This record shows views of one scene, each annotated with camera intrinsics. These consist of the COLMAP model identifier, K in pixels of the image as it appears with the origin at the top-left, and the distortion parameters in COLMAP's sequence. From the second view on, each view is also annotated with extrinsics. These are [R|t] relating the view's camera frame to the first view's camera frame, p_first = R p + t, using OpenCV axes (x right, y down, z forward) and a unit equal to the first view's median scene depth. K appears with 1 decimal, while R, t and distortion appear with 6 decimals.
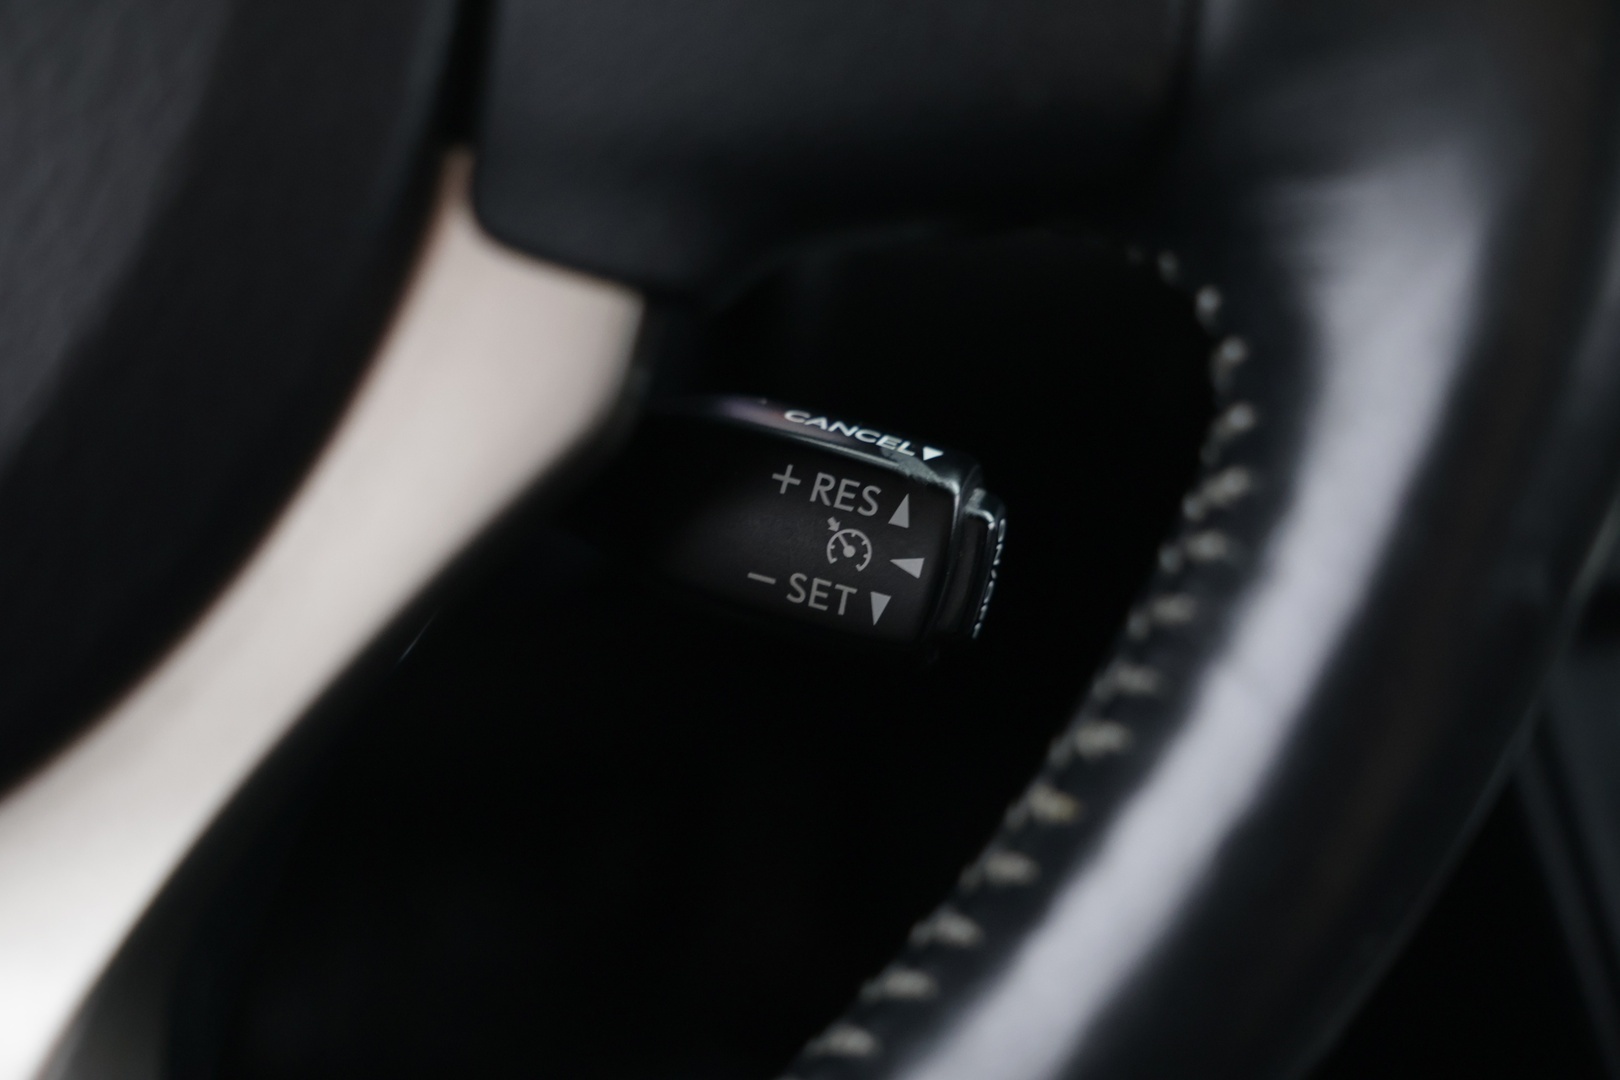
lens RADIAL K [[1819.7, 0, 812.9], [0, 1819.7, 539.3], [0, 0, 1]] dist [-0.011872, 0.000000]
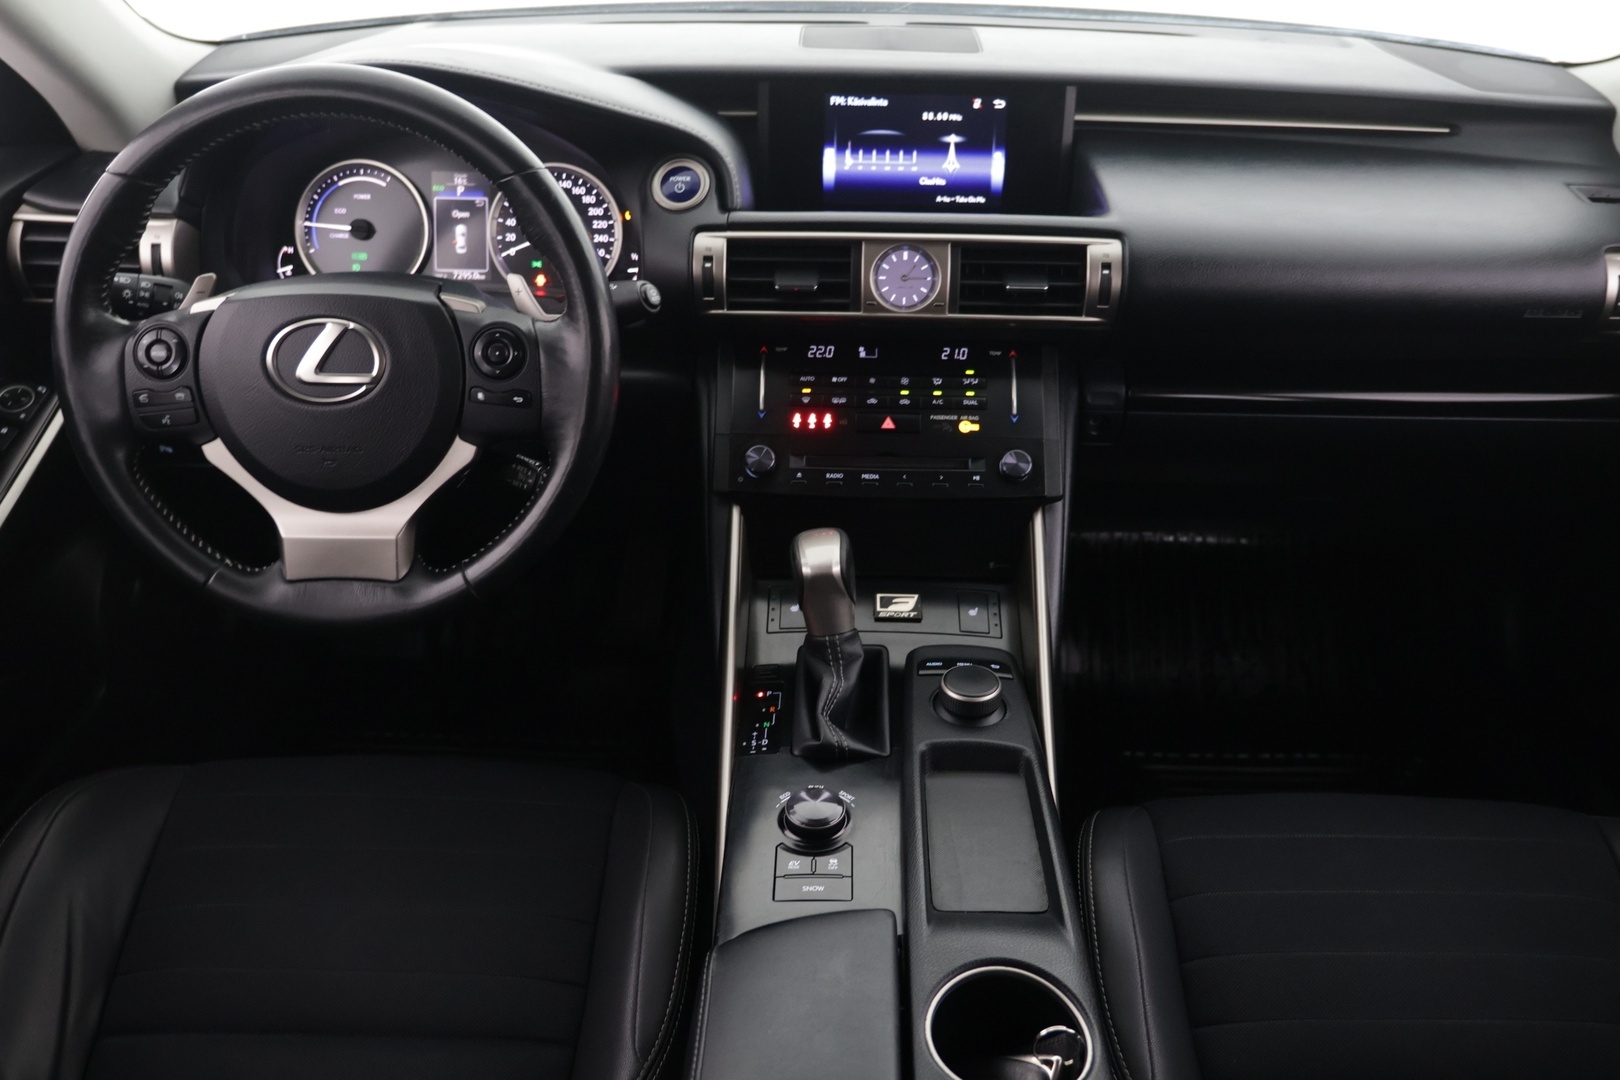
lens RADIAL K [[1373.3, 0, 816.5], [0, 1373.3, 528.8], [0, 0, 1]] dist [-0.038945, 0.043041]
pose [[0.993738, 0.101997, -0.045624, 1.334598], [-0.098906, 0.992937, 0.065533, -0.242127], [0.051986, -0.060610, 0.996807, -3.931343]]
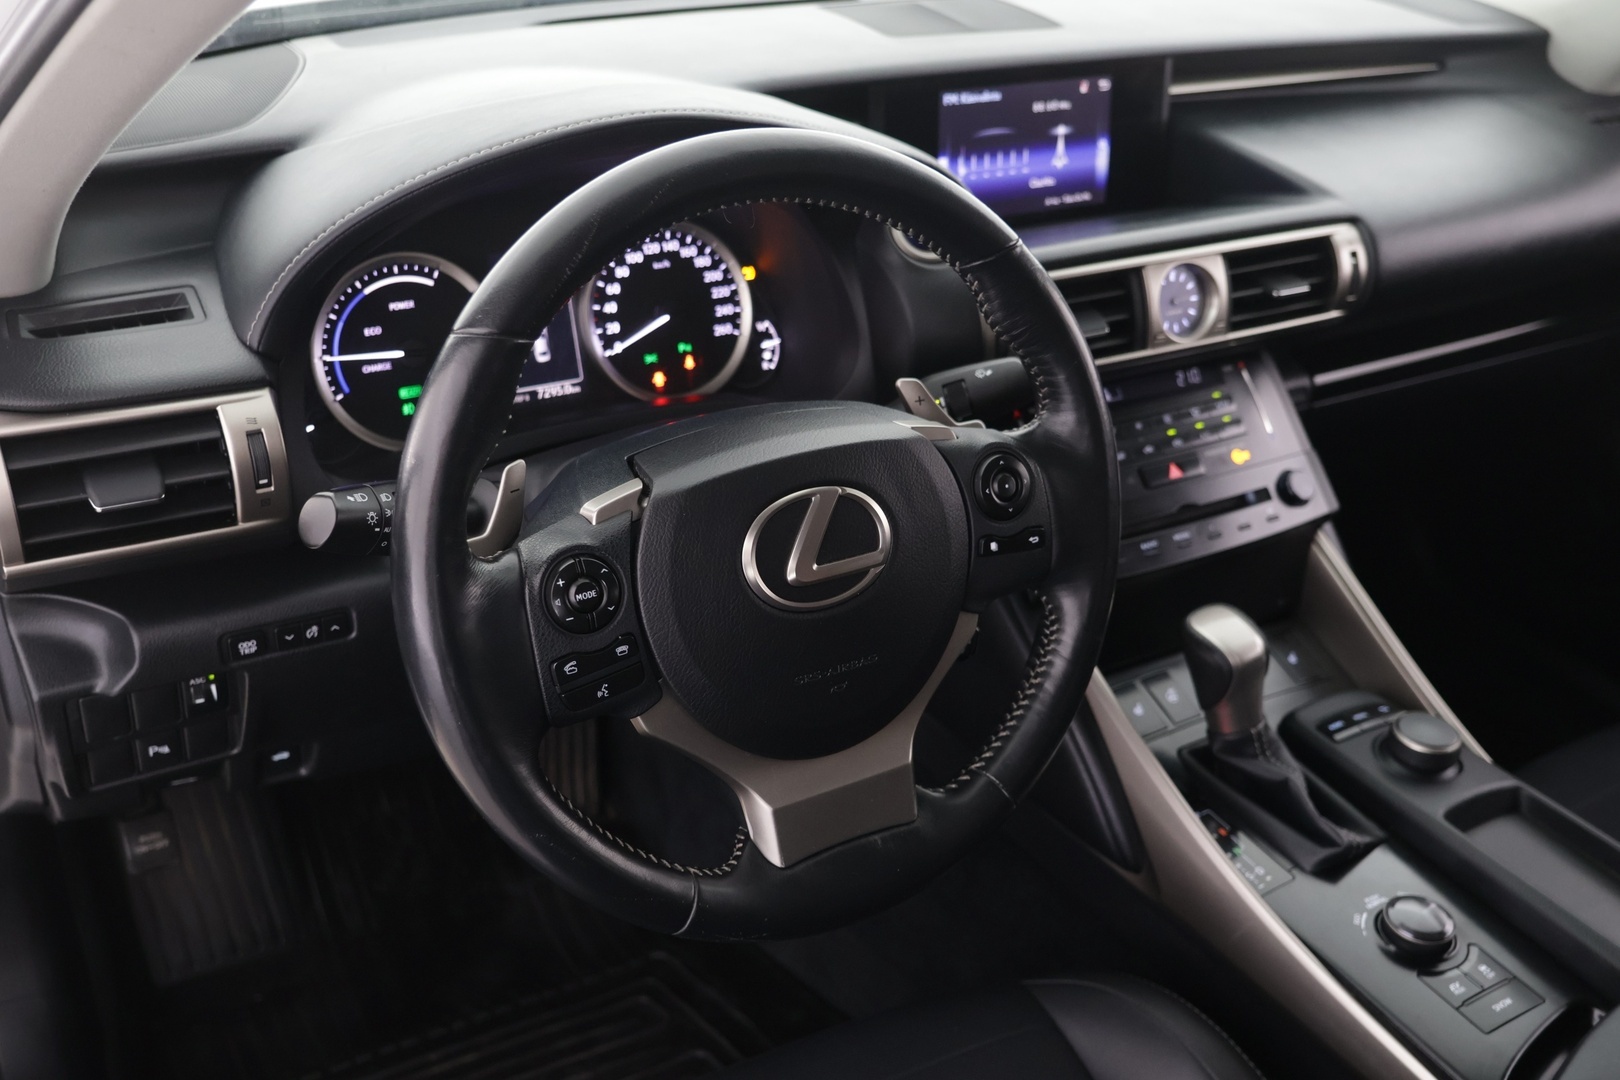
lens RADIAL K [[1638.0, 0, 812.4], [0, 1638.0, 530.1], [0, 0, 1]] dist [-0.025746, 0.000000]
pose [[0.885276, -0.126244, 0.447604, -2.319849], [0.106681, 0.991912, 0.068768, -0.648553], [-0.452666, -0.013128, 0.891584, -2.844333]]
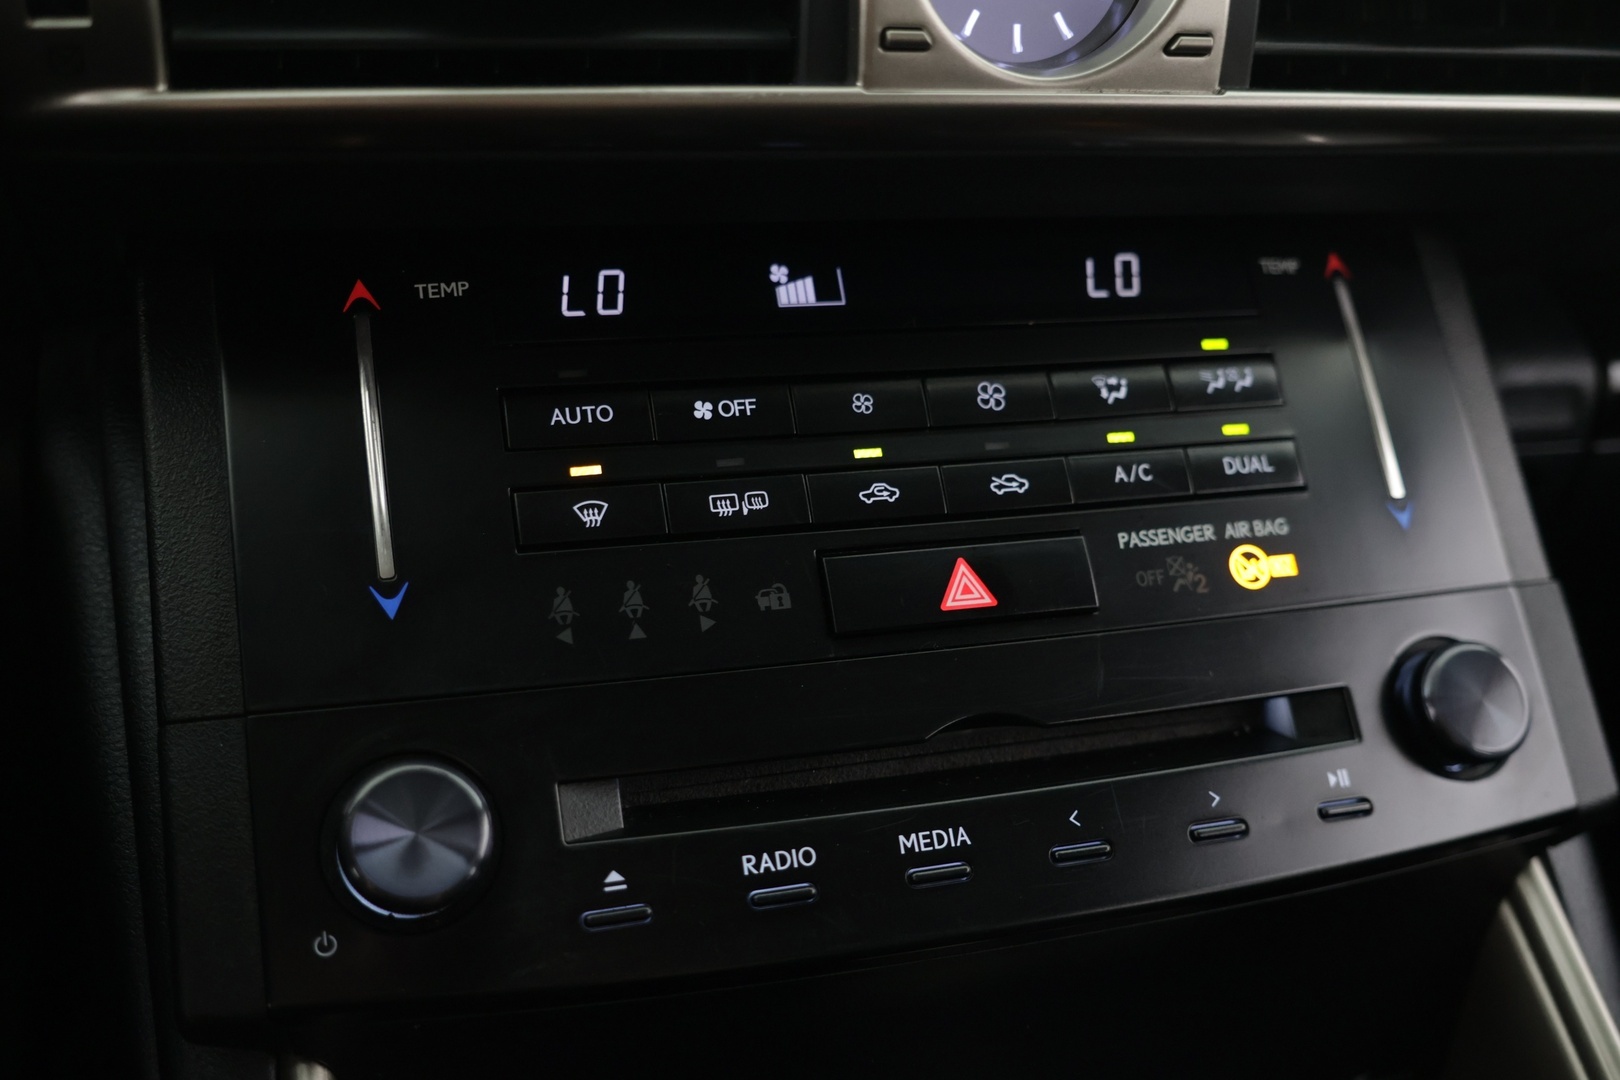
lens RADIAL K [[1638.0, 0, 807.5], [0, 1638.0, 525.9], [0, 0, 1]] dist [-0.025746, 0.000000]
pose [[0.964963, 0.010390, 0.262181, 0.790687], [-0.022032, 0.998895, 0.041503, -0.445120], [-0.261460, -0.045826, 0.964126, 0.199997]]
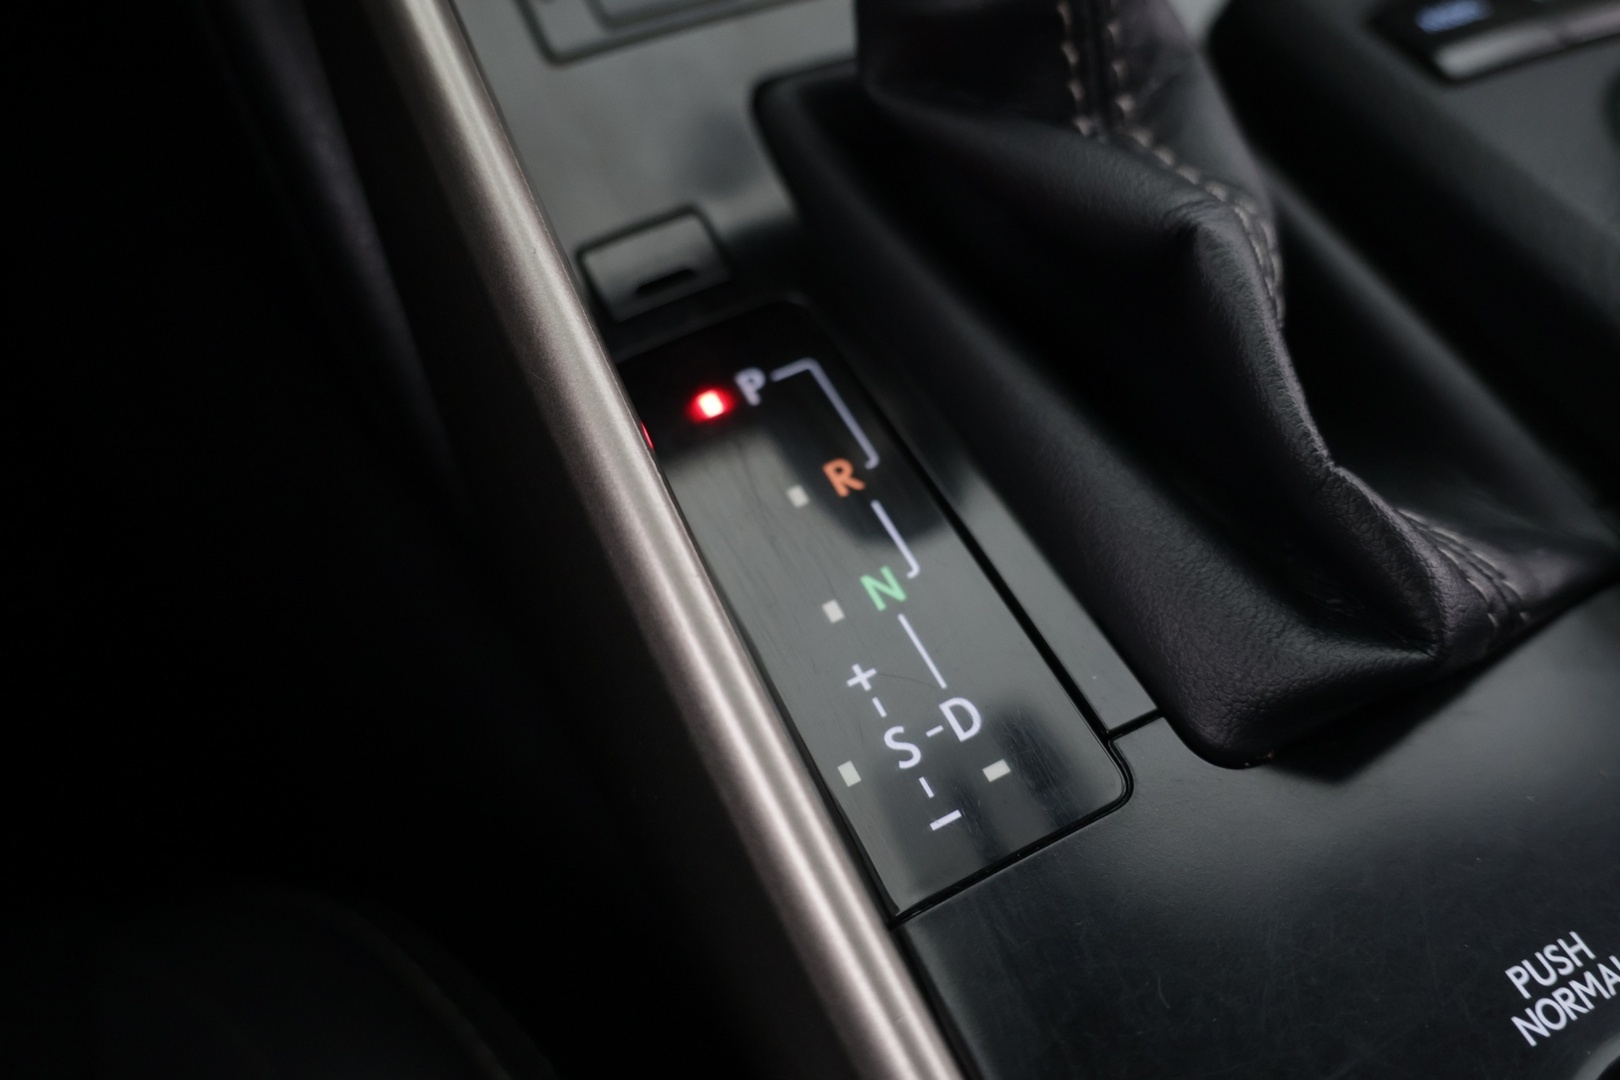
lens RADIAL K [[1373.3, 0, 806.8], [0, 1373.3, 546.8], [0, 0, 1]] dist [-0.038945, 0.043041]
pose [[0.905976, -0.238318, 0.349875, 0.658103], [0.060872, 0.891233, 0.449442, 0.421395], [-0.418931, -0.385885, 0.821943, 0.394627]]
